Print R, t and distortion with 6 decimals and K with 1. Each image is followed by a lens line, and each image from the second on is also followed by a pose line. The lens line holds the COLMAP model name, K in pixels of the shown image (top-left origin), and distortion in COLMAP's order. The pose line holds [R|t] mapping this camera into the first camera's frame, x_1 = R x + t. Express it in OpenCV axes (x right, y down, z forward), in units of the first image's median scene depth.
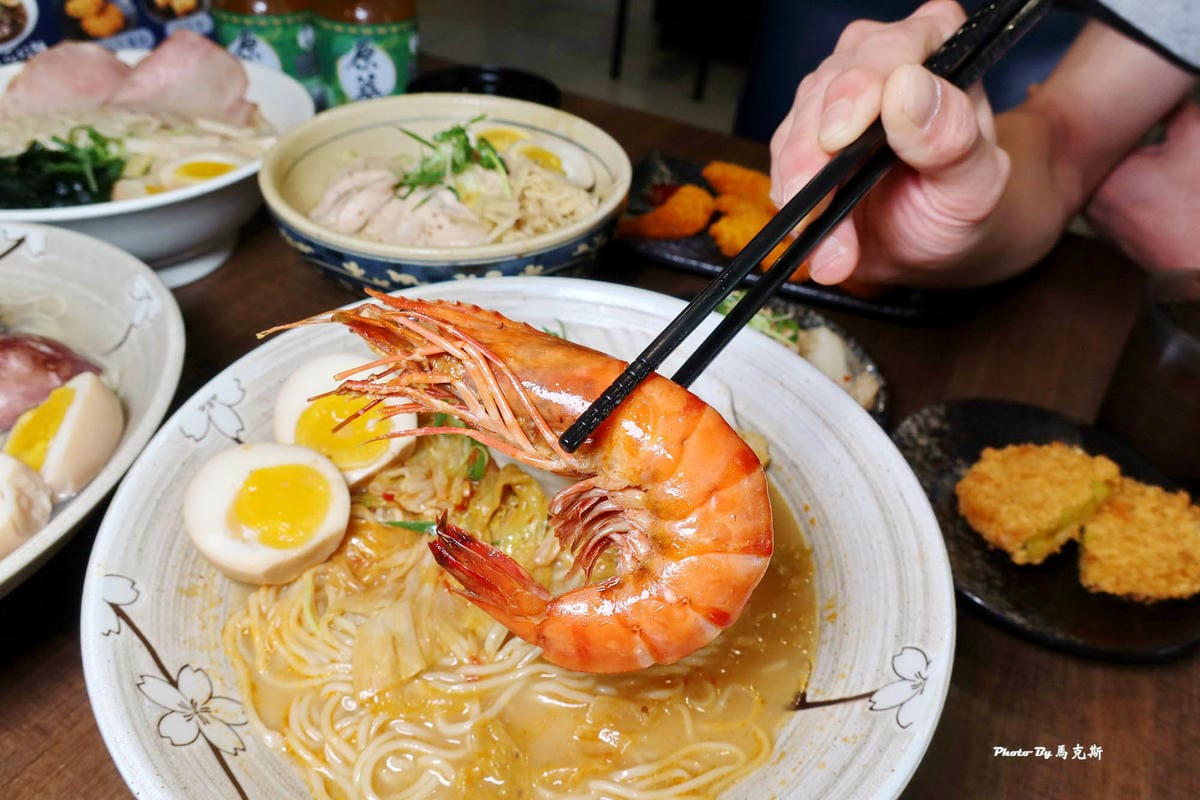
lens RADIAL K [[822.9, 0, 597.6], [0, 822.9, 396.3], [0, 0, 1]] dist [-0.019539, 0.018187]
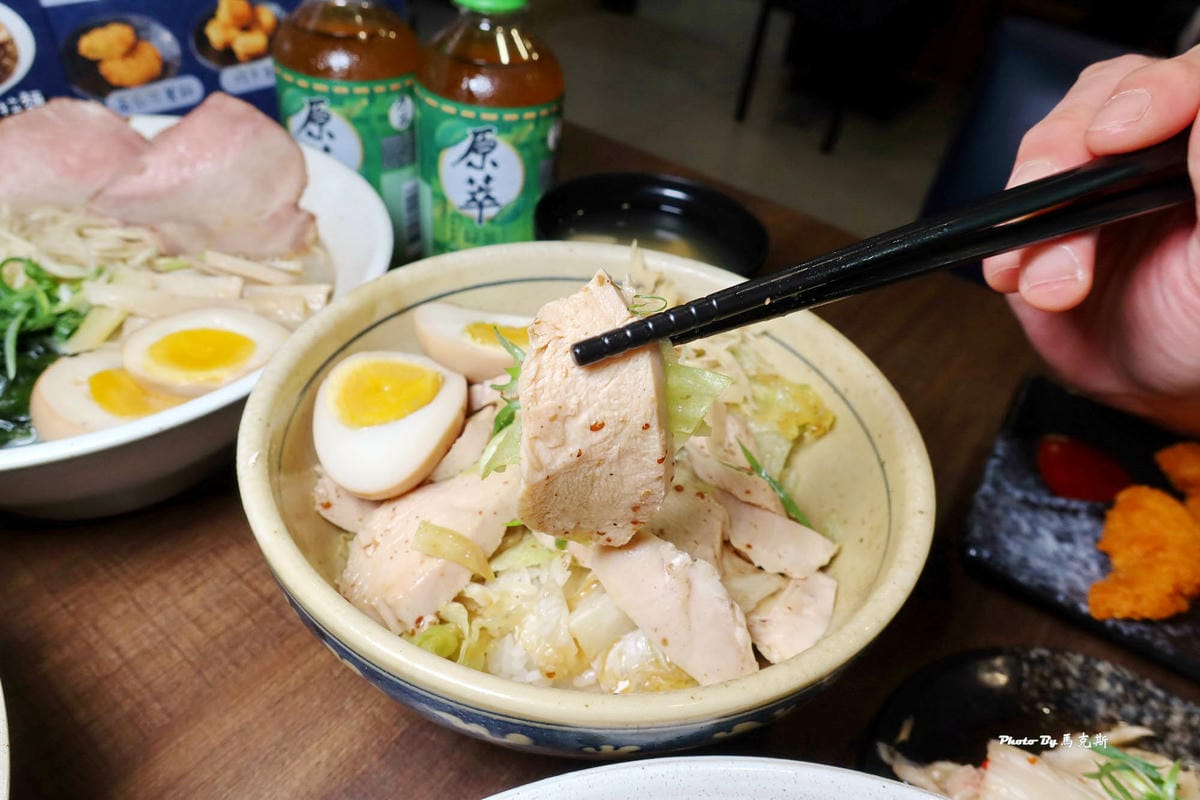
lens RADIAL K [[815.9, 0, 605.1], [0, 815.9, 397.6], [0, 0, 1]] dist [-0.007324, -0.000811]
pose [[0.990075, 0.114408, -0.081618, -0.105886], [-0.116065, 0.993115, -0.015839, -0.215674], [0.079244, 0.025155, 0.996538, 0.346348]]
